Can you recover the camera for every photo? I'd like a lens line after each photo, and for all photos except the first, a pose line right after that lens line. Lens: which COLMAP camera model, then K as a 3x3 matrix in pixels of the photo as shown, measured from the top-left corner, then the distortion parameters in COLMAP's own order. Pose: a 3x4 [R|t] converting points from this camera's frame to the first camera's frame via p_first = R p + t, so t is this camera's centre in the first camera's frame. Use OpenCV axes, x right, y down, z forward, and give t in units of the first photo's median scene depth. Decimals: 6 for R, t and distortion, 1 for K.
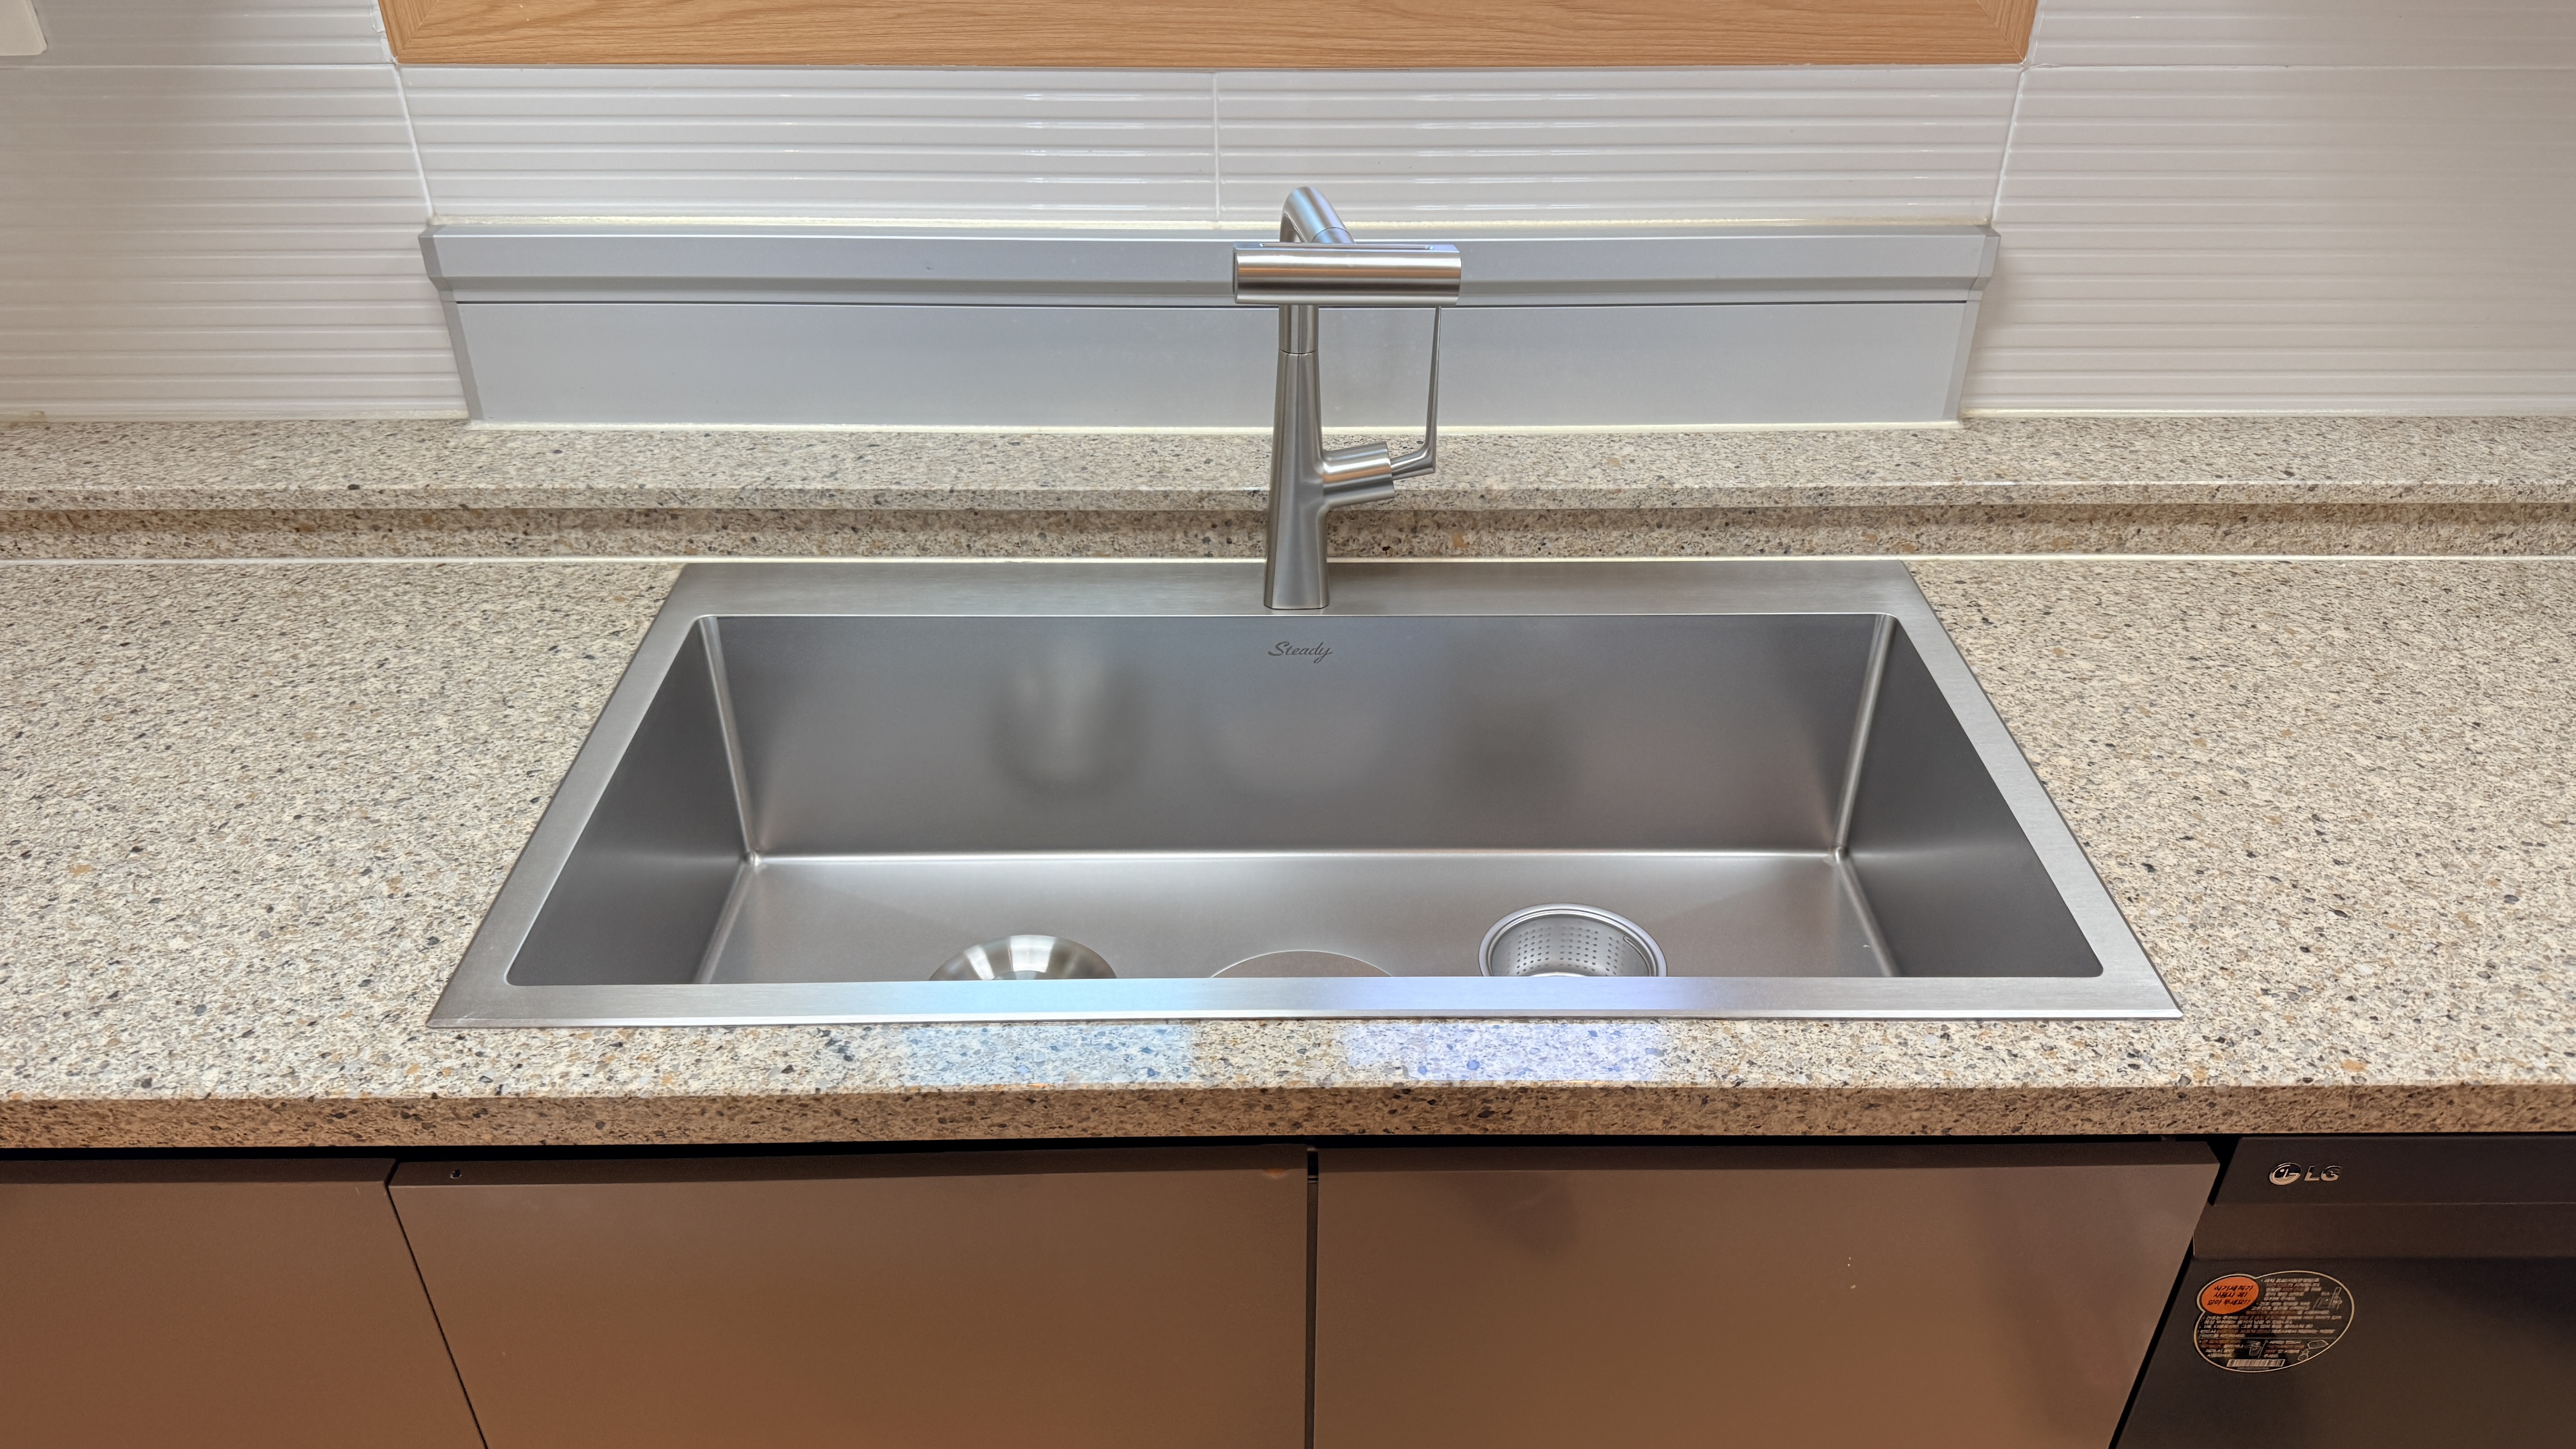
lens RADIAL K [[1842.1, 0, 1305.2], [0, 1842.1, 711.6], [0, 0, 1]] dist [0.010452, -0.019238]
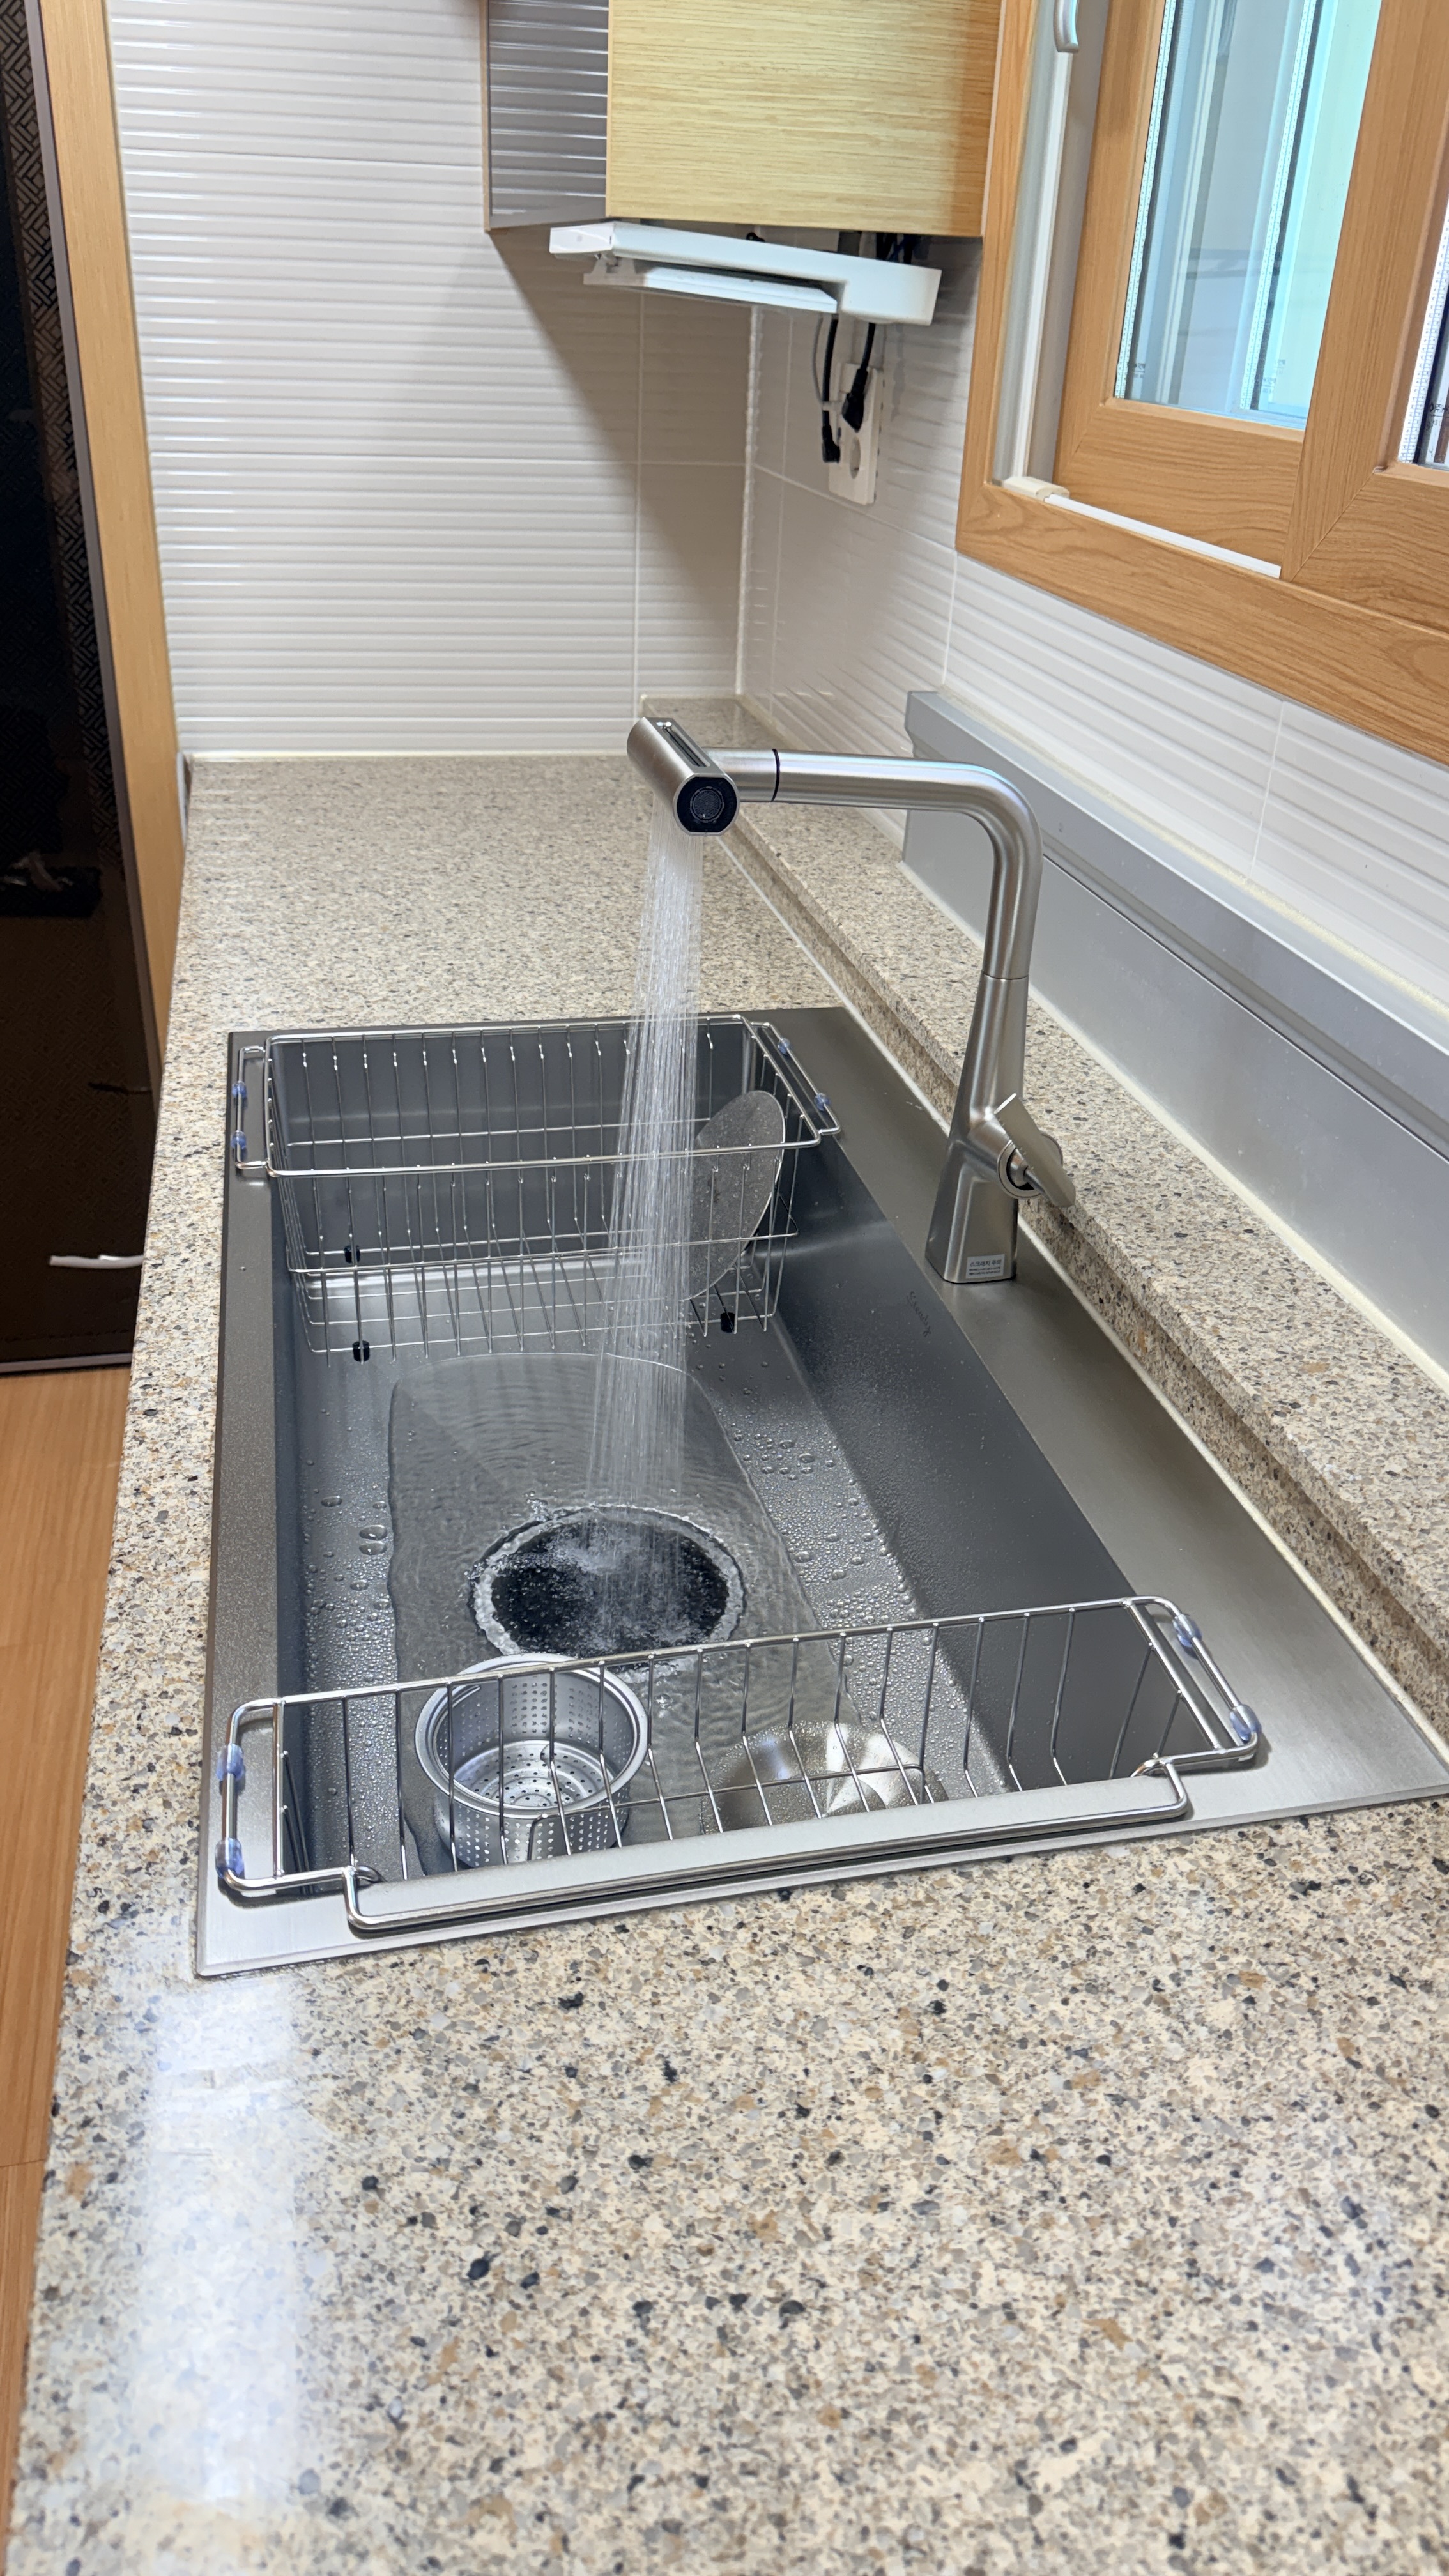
lens RADIAL K [[1842.1, 0, 697.9], [0, 1842.1, 1283.5], [0, 0, 1]] dist [0.010452, -0.019238]
pose [[0.189955, 0.474515, -0.859507, 0.722302], [-0.562169, 0.770294, 0.301020, -0.249146], [0.804912, 0.426008, 0.413079, 0.567030]]
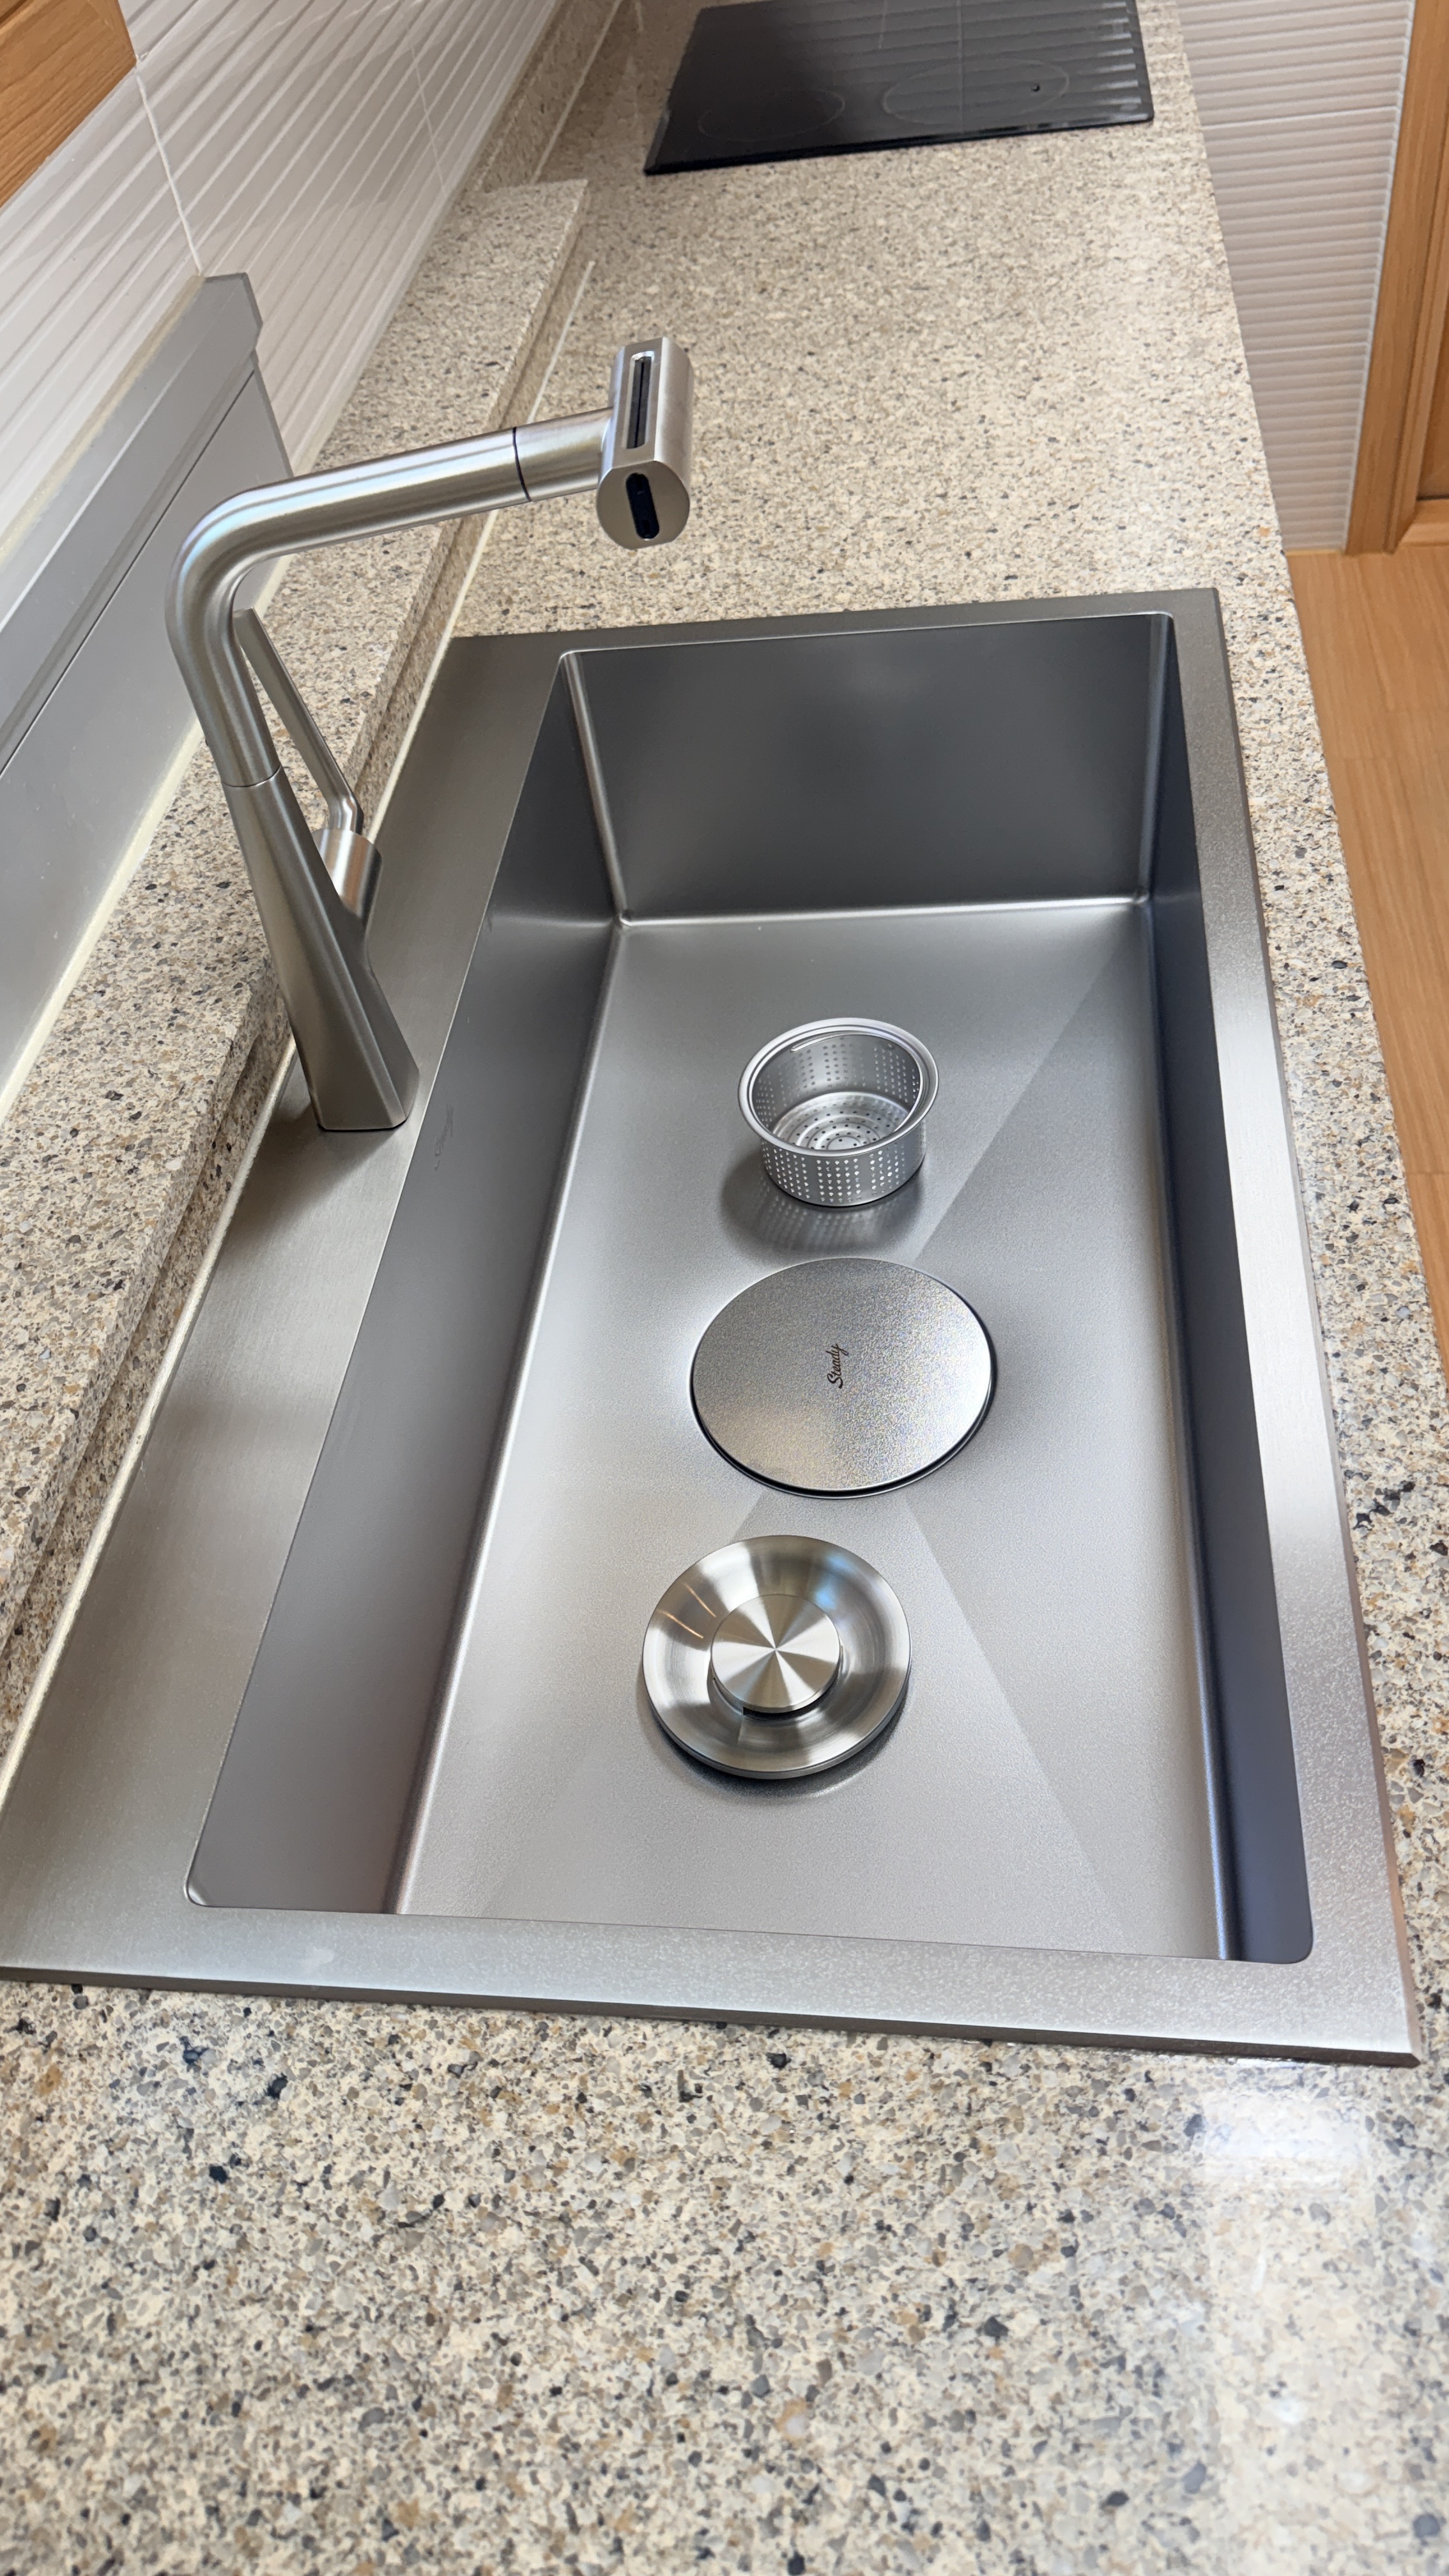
lens RADIAL K [[1842.1, 0, 737.2], [0, 1842.1, 1314.3], [0, 0, 1]] dist [0.010452, -0.019238]
pose [[0.113815, -0.758861, 0.641230, -0.514814], [0.638111, 0.550533, 0.538264, -0.314706], [-0.761486, 0.347914, 0.546896, 0.554542]]
